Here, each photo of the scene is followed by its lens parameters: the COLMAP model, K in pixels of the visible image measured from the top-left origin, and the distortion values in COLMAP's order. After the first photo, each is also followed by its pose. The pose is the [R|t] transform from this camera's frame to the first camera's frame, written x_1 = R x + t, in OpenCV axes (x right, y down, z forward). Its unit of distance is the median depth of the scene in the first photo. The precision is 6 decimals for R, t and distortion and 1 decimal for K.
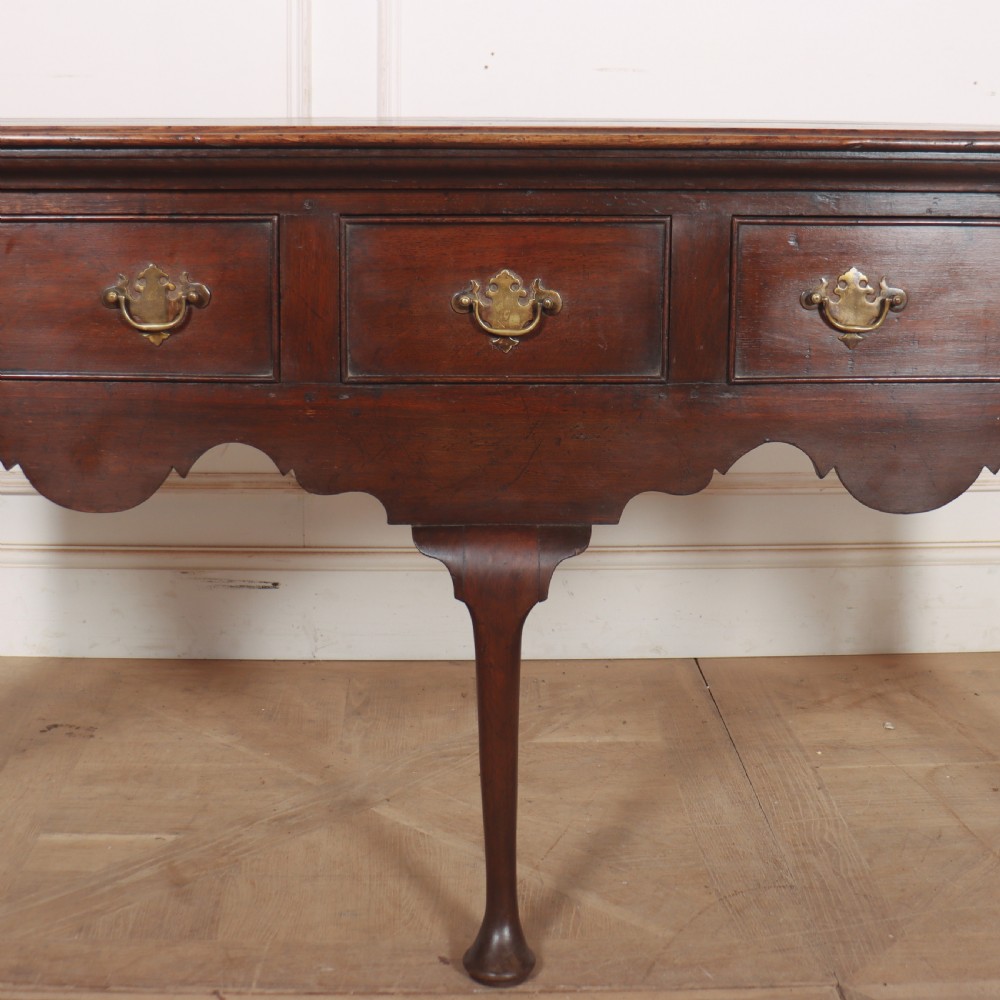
lens RADIAL K [[1564.6, 0, 488.2], [0, 1564.6, 357.1], [0, 0, 1]] dist [-0.182388, 0.153519]
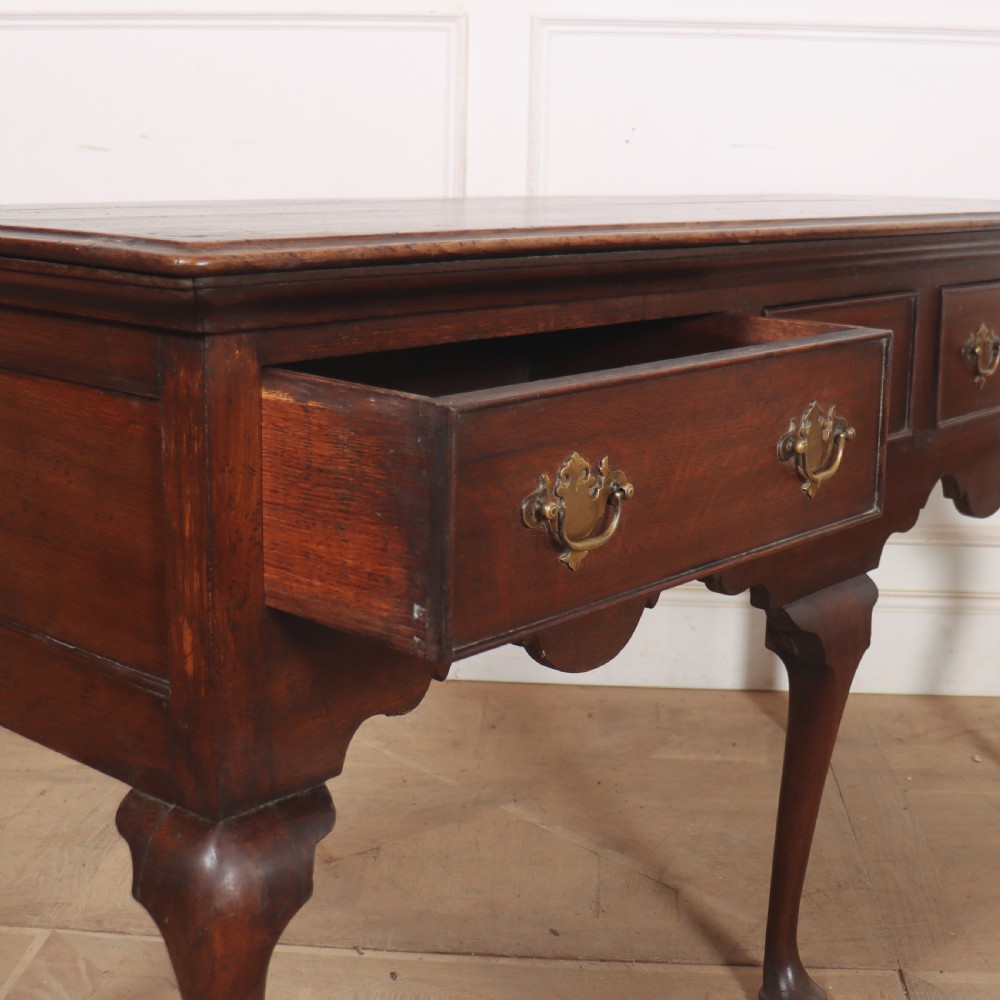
lens RADIAL K [[1555.9, 0, 520.0], [0, 1555.9, 485.4], [0, 0, 1]] dist [-0.193798, 0.199439]
pose [[0.996204, 0.031723, -0.081062, 0.024456], [-0.027897, 0.998462, 0.047904, 0.005301], [0.082457, -0.045461, 0.995557, -0.116742]]
